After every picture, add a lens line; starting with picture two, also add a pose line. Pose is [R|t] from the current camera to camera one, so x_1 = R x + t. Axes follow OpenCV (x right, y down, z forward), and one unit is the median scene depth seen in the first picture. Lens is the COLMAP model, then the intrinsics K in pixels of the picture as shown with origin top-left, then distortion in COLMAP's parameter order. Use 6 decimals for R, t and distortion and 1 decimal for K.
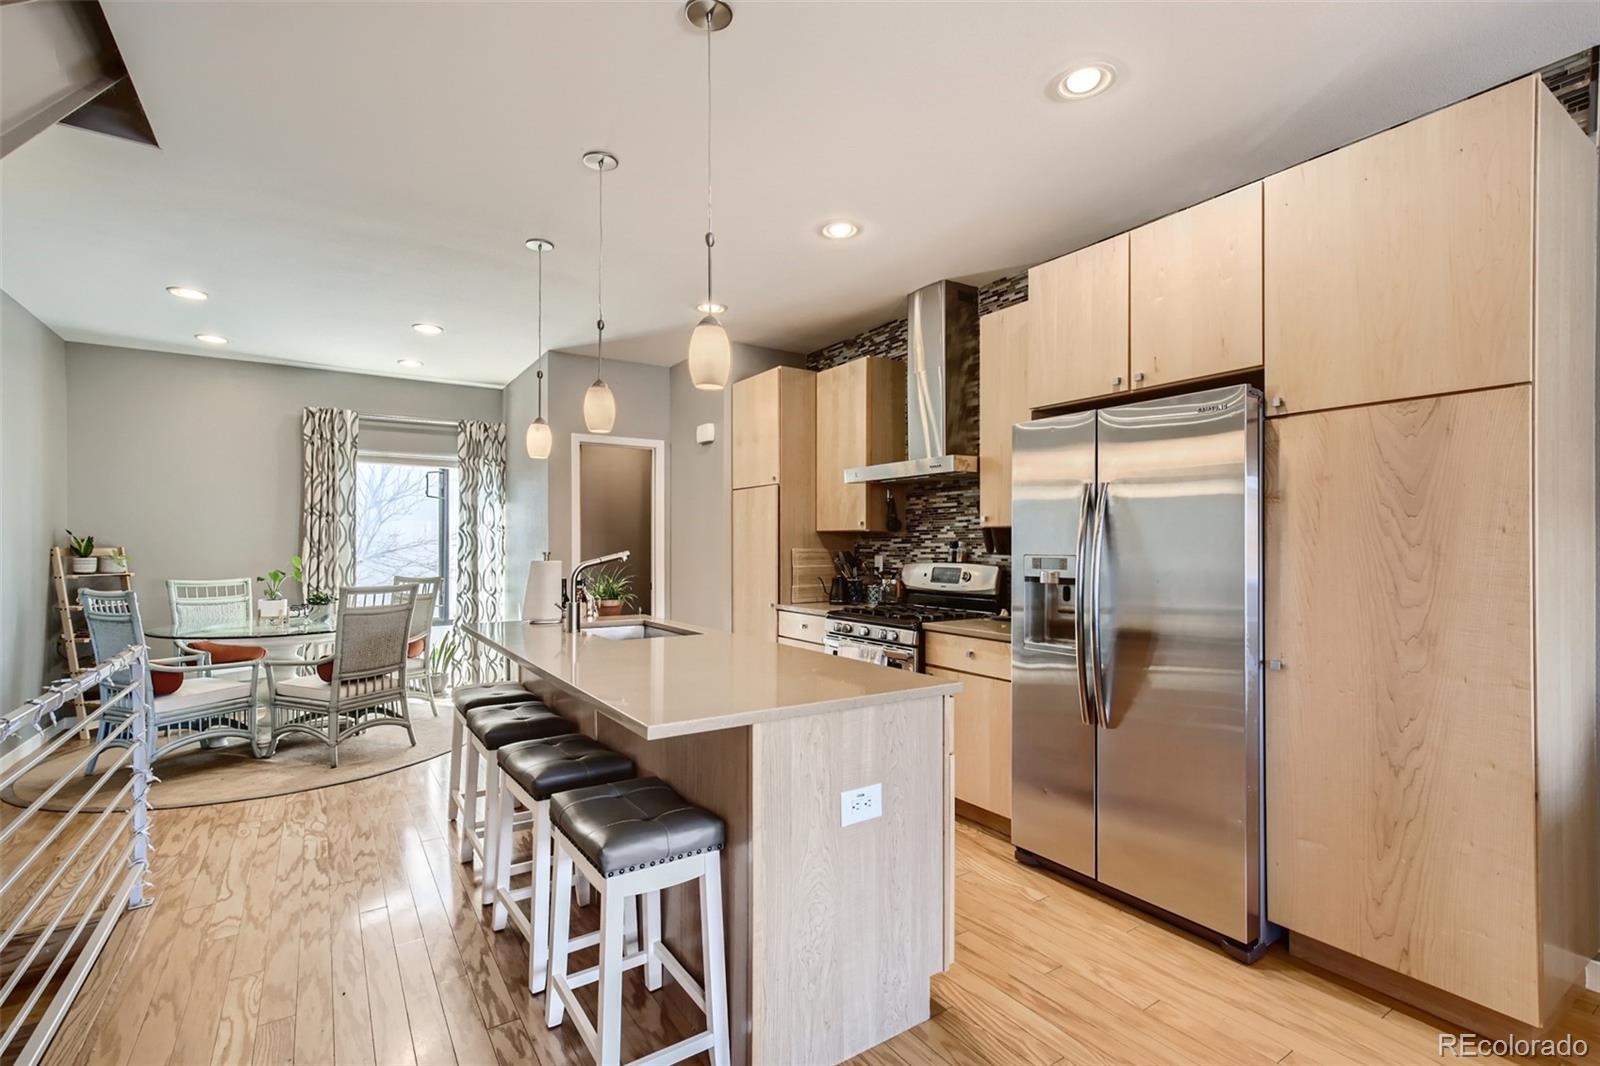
lens RADIAL K [[742.1, 0, 810.2], [0, 742.1, 537.4], [0, 0, 1]] dist [-0.002228, -0.000385]
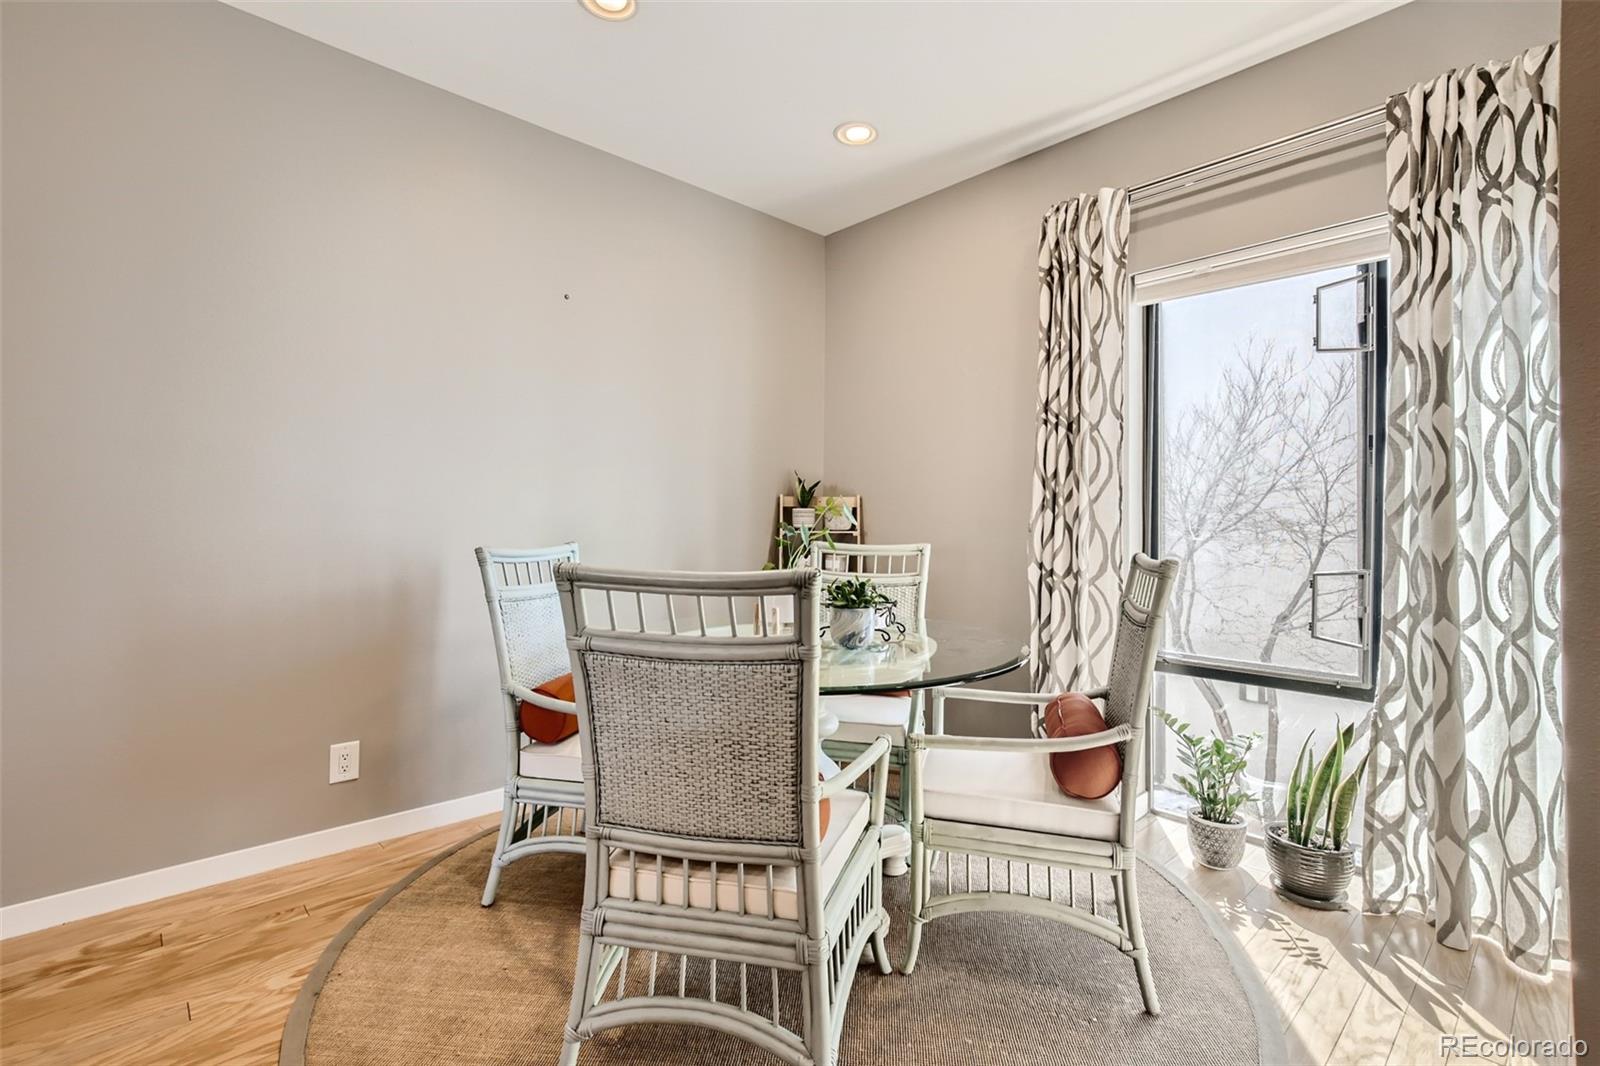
lens RADIAL K [[737.0, 0, 799.4], [0, 737.0, 511.8], [0, 0, 1]] dist [-0.000017, -0.000086]
pose [[0.168700, -0.015266, -0.985549, -0.210832], [0.001498, 0.999883, -0.015231, 0.035918], [0.985666, 0.001093, 0.168703, 0.748171]]
